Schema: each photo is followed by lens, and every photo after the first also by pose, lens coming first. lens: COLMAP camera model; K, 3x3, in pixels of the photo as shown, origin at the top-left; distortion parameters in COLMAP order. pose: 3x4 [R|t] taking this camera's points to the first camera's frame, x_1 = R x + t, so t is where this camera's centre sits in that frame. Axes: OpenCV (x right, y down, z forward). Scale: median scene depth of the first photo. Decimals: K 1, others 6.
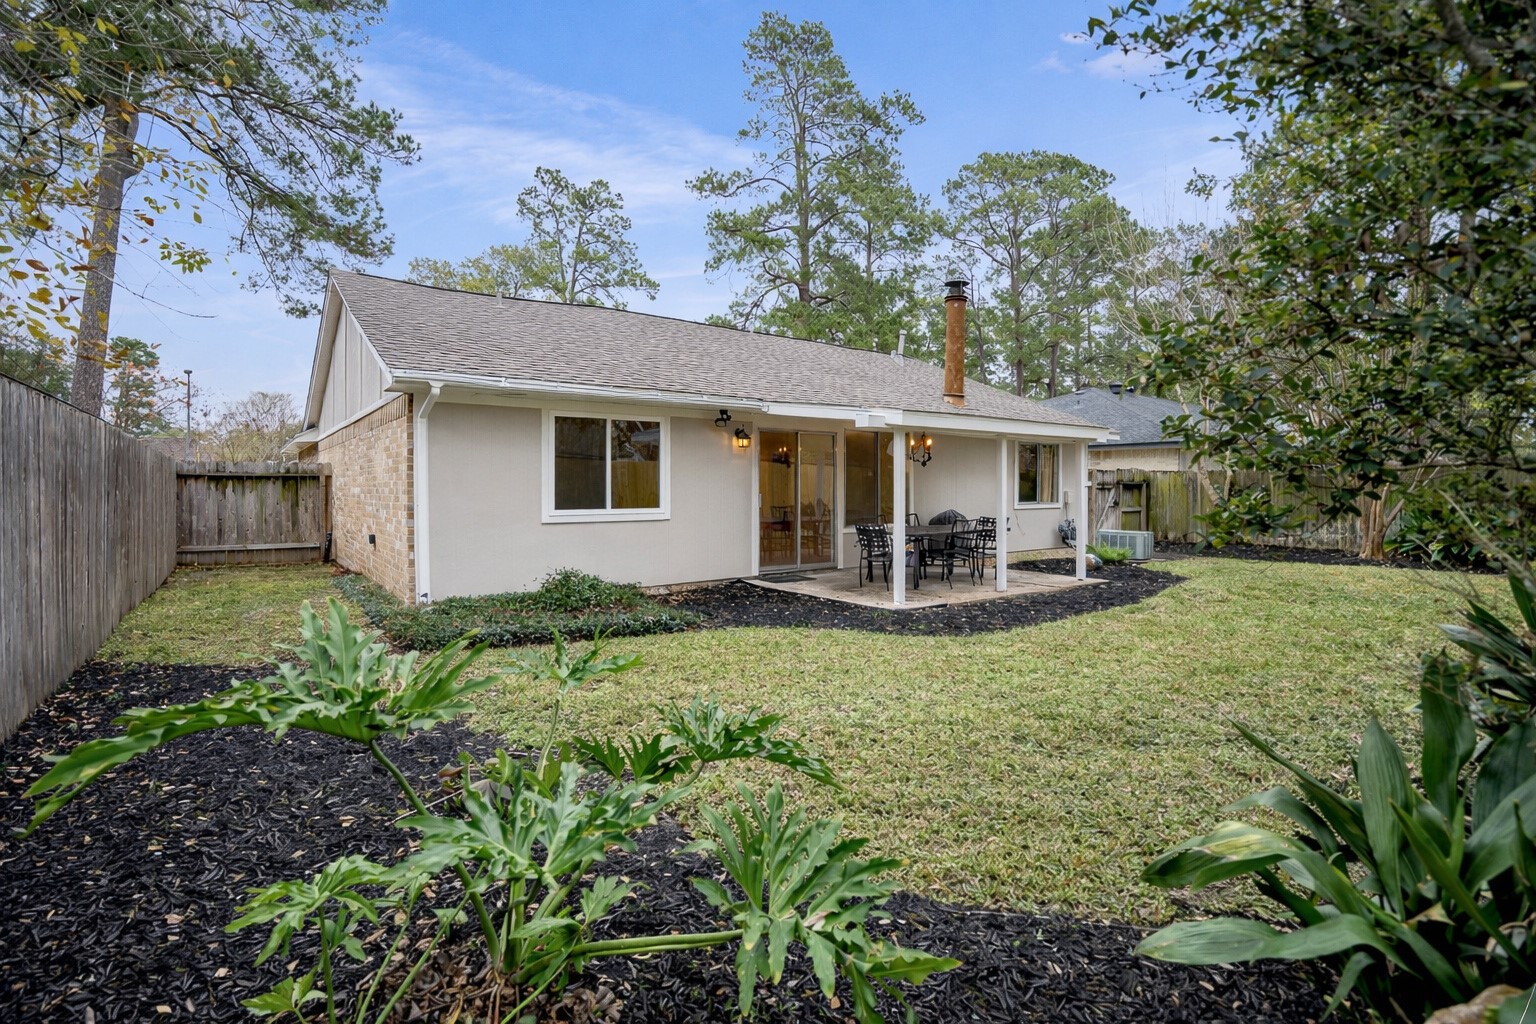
lens RADIAL K [[697.9, 0, 768.8], [0, 697.9, 484.9], [0, 0, 1]] dist [-0.028109, 0.000137]
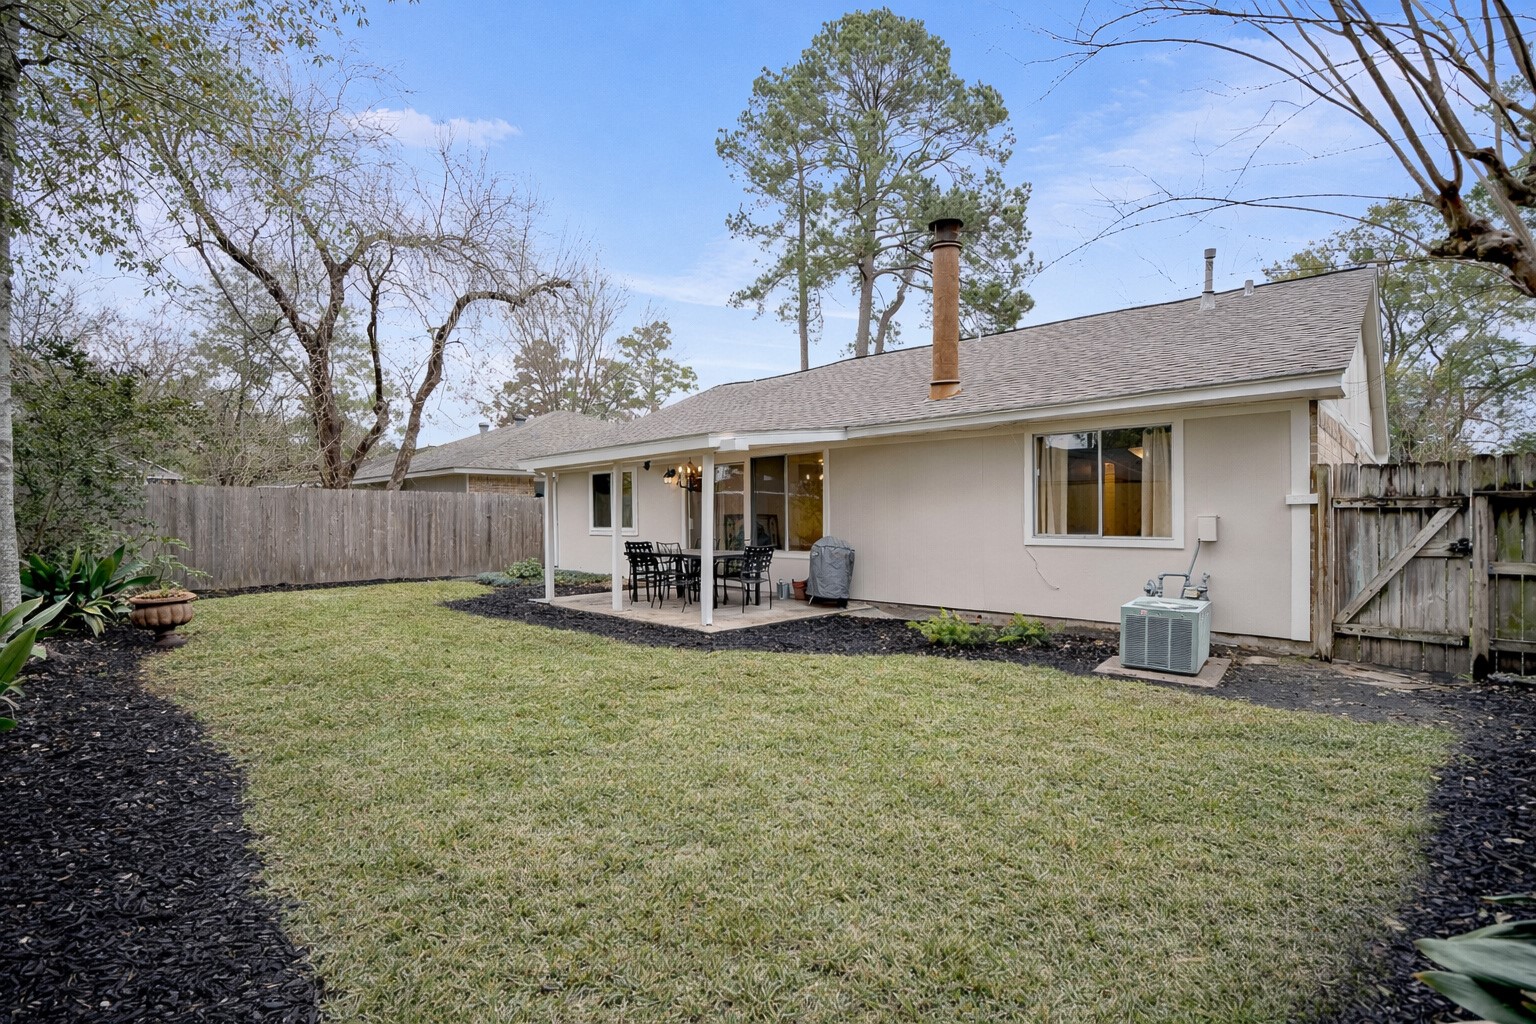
lens RADIAL K [[719.7, 0, 759.0], [0, 719.7, 520.2], [0, 0, 1]] dist [-0.049870, 0.022203]
pose [[0.181967, -0.002205, -0.983302, 0.813171], [0.005552, 0.999984, -0.001215, 0.009982], [0.983289, -0.005238, 0.181976, 0.571376]]
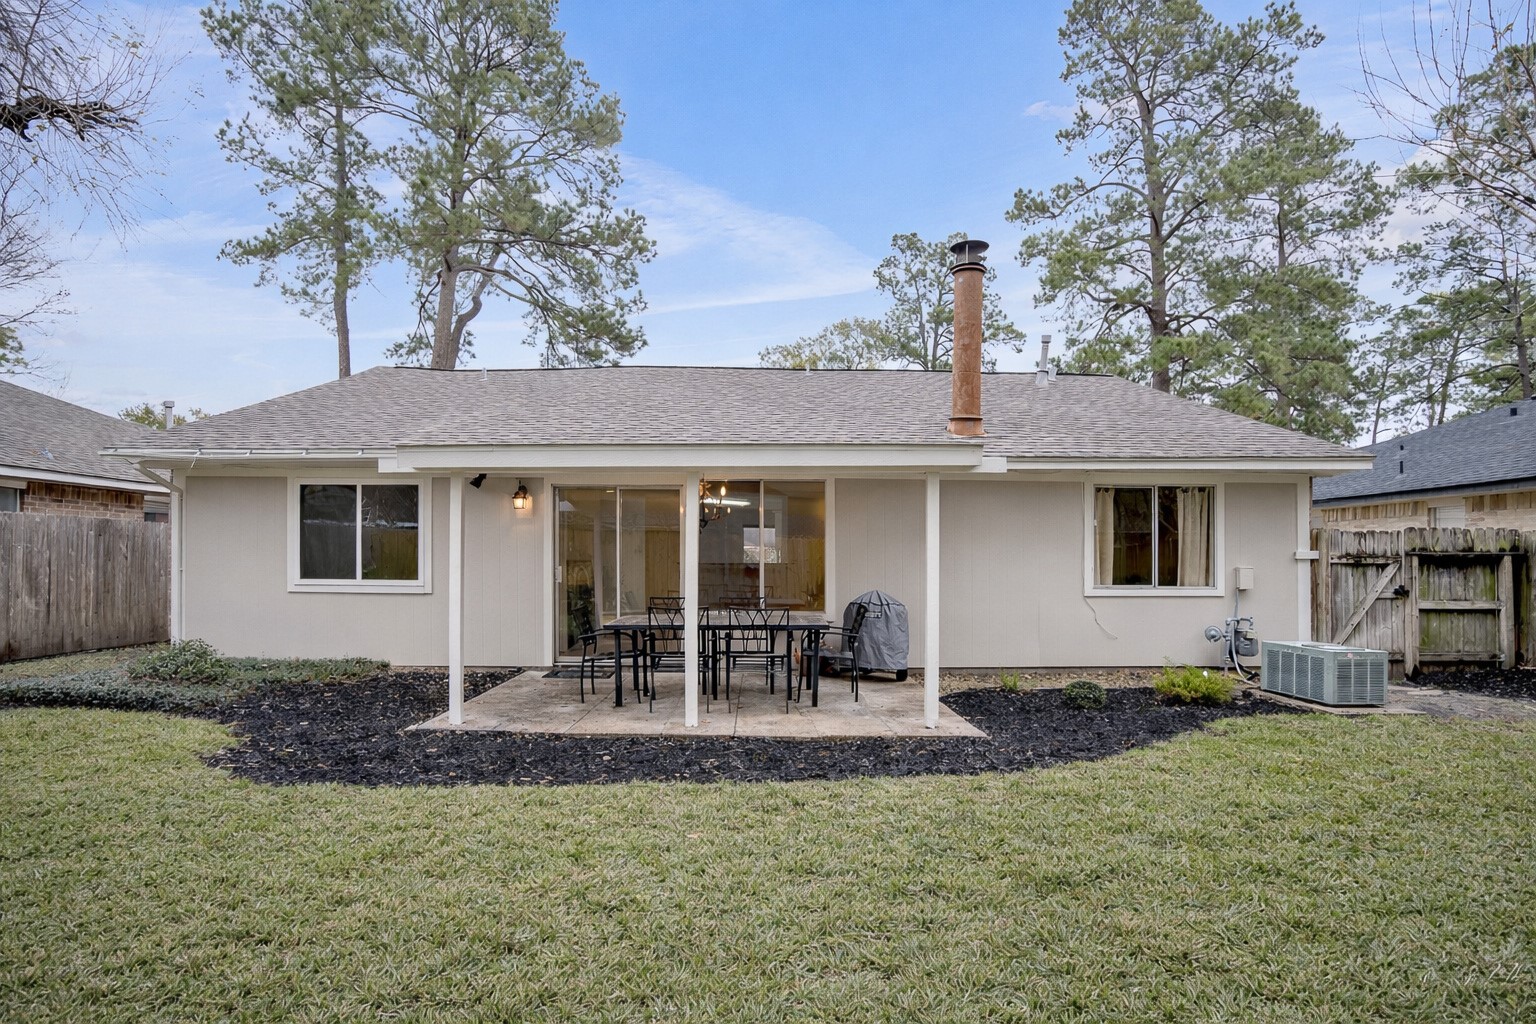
lens RADIAL K [[745.9, 0, 800.5], [0, 745.9, 539.9], [0, 0, 1]] dist [-0.098666, 0.059342]
pose [[0.819600, -0.016706, -0.572692, 0.446056], [-0.003267, 0.999422, -0.033831, 0.006784], [0.572926, 0.029599, 0.819072, 0.295596]]
